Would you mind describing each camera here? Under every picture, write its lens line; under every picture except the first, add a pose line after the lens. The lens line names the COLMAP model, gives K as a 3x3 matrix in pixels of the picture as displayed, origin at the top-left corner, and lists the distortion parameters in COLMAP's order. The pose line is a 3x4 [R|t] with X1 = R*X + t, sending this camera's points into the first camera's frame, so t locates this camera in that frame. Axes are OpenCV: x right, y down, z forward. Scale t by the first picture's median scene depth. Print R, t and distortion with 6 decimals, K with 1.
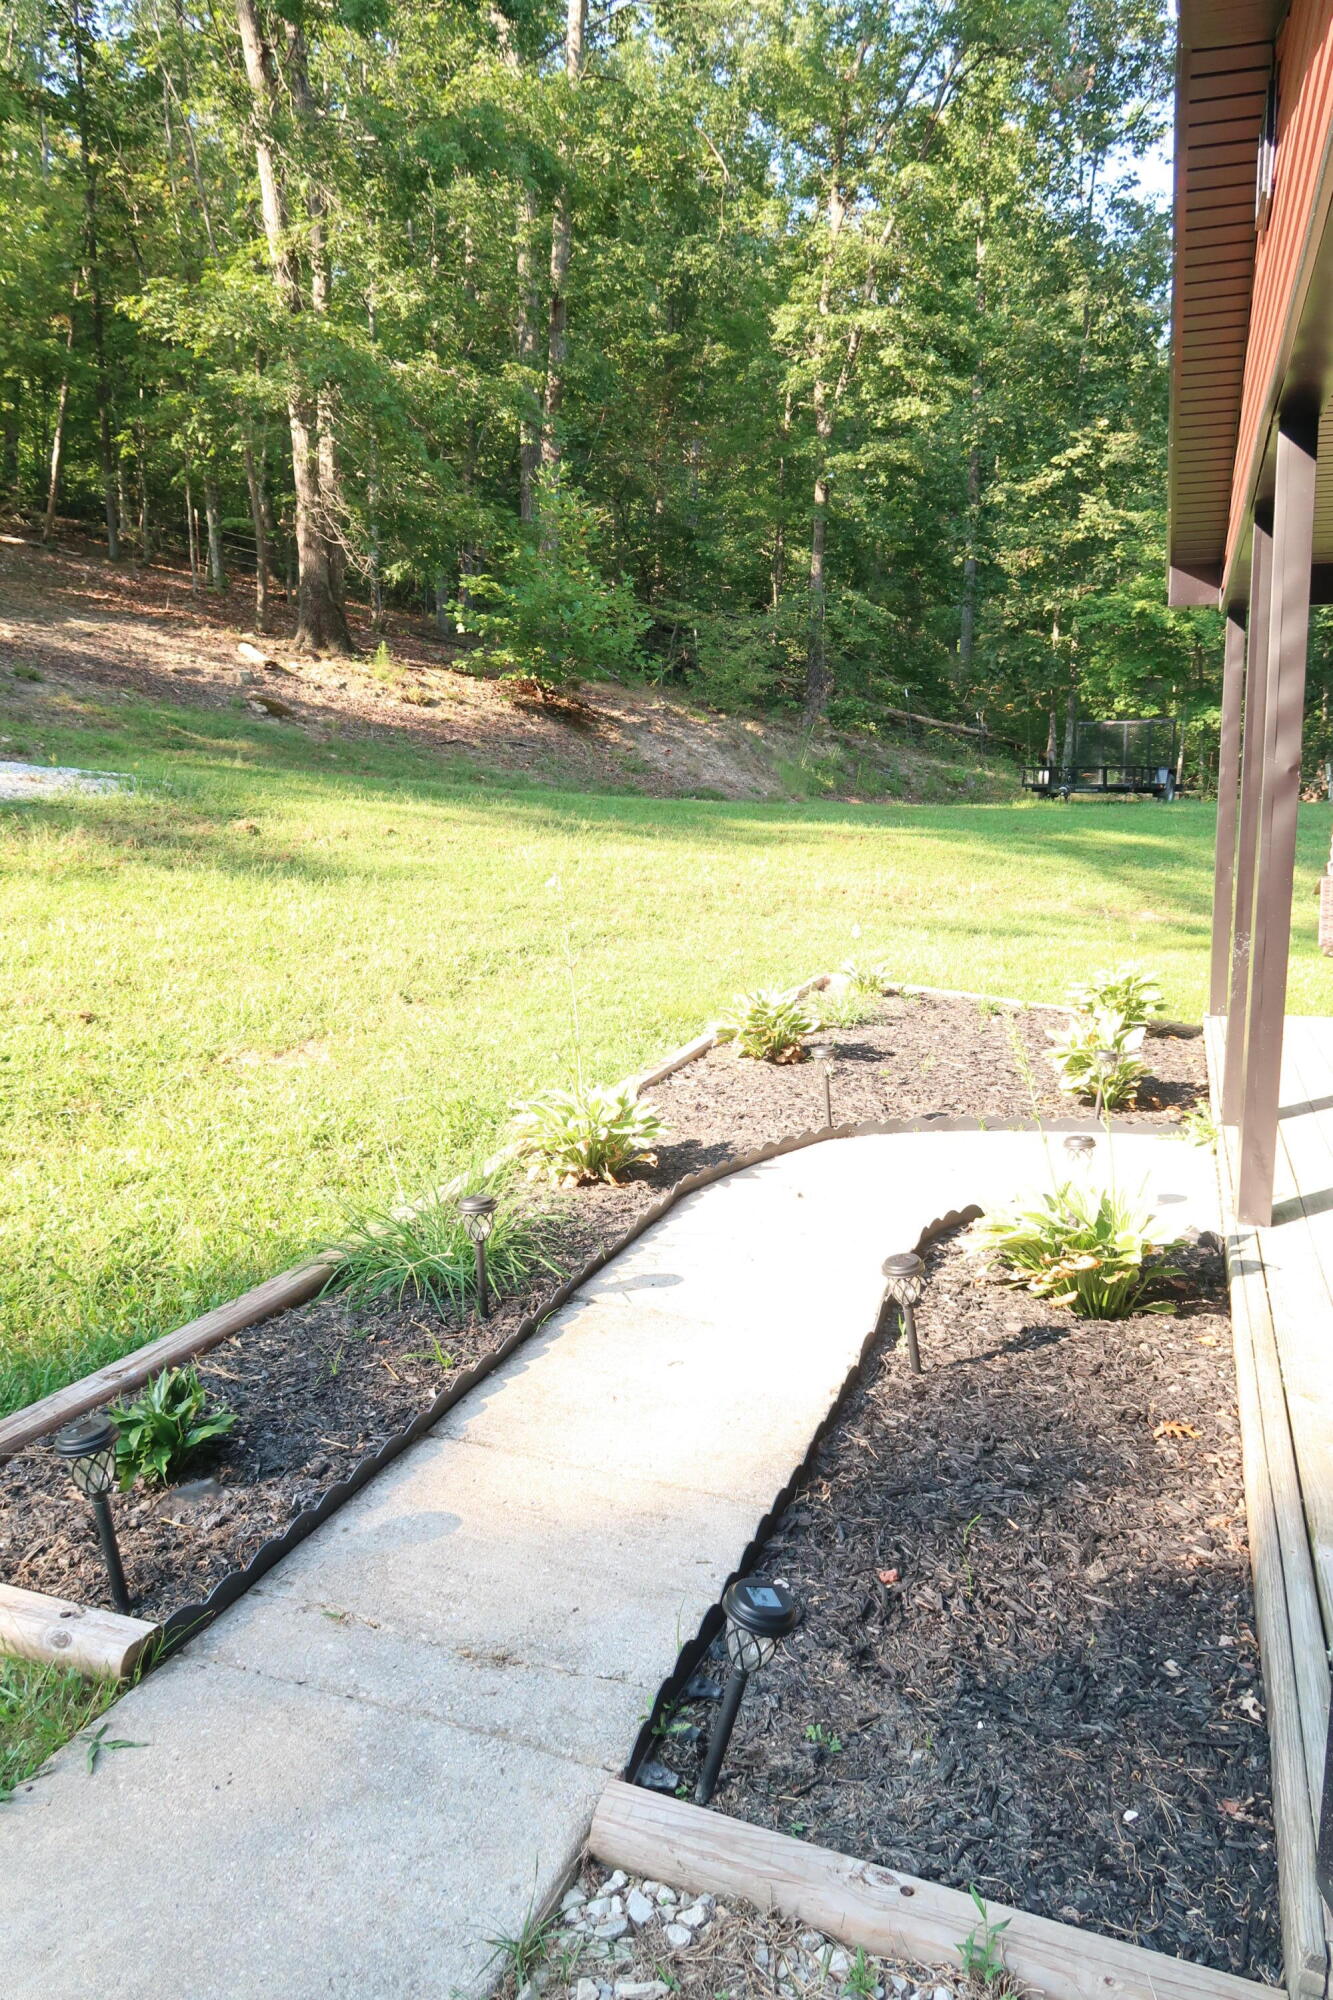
lens RADIAL K [[1385.3, 0, 665.1], [0, 1385.3, 992.3], [0, 0, 1]] dist [-0.013453, 0.007997]
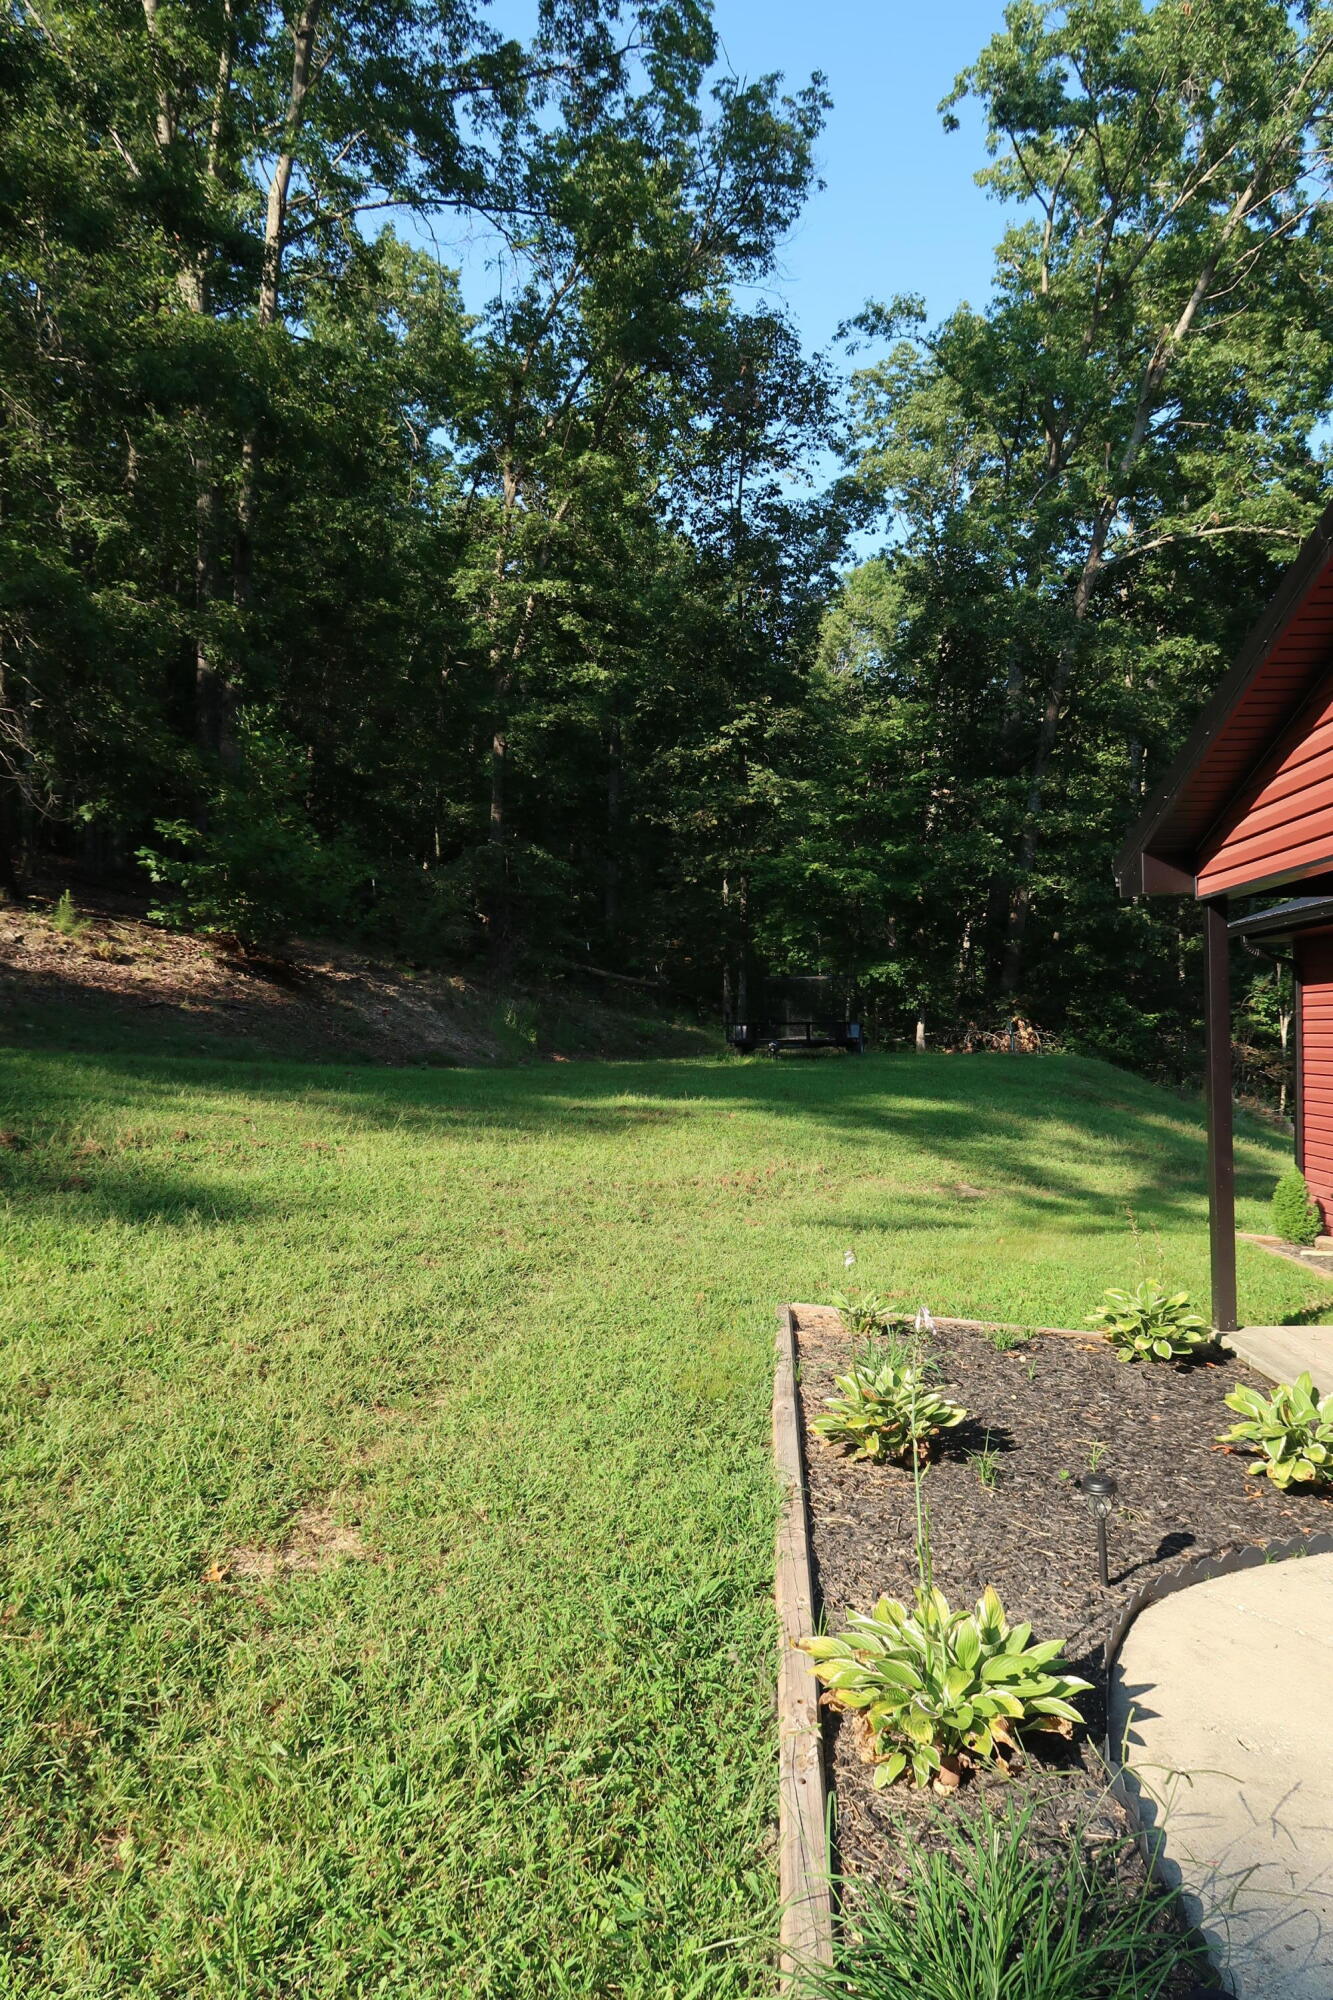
lens RADIAL K [[1385.3, 0, 665.1], [0, 1385.3, 992.3], [0, 0, 1]] dist [-0.013453, 0.007997]
pose [[0.953979, -0.002049, 0.299867, -0.088528], [0.052897, 0.985446, -0.161548, -0.025147], [-0.295172, 0.169975, 0.940203, 0.069804]]
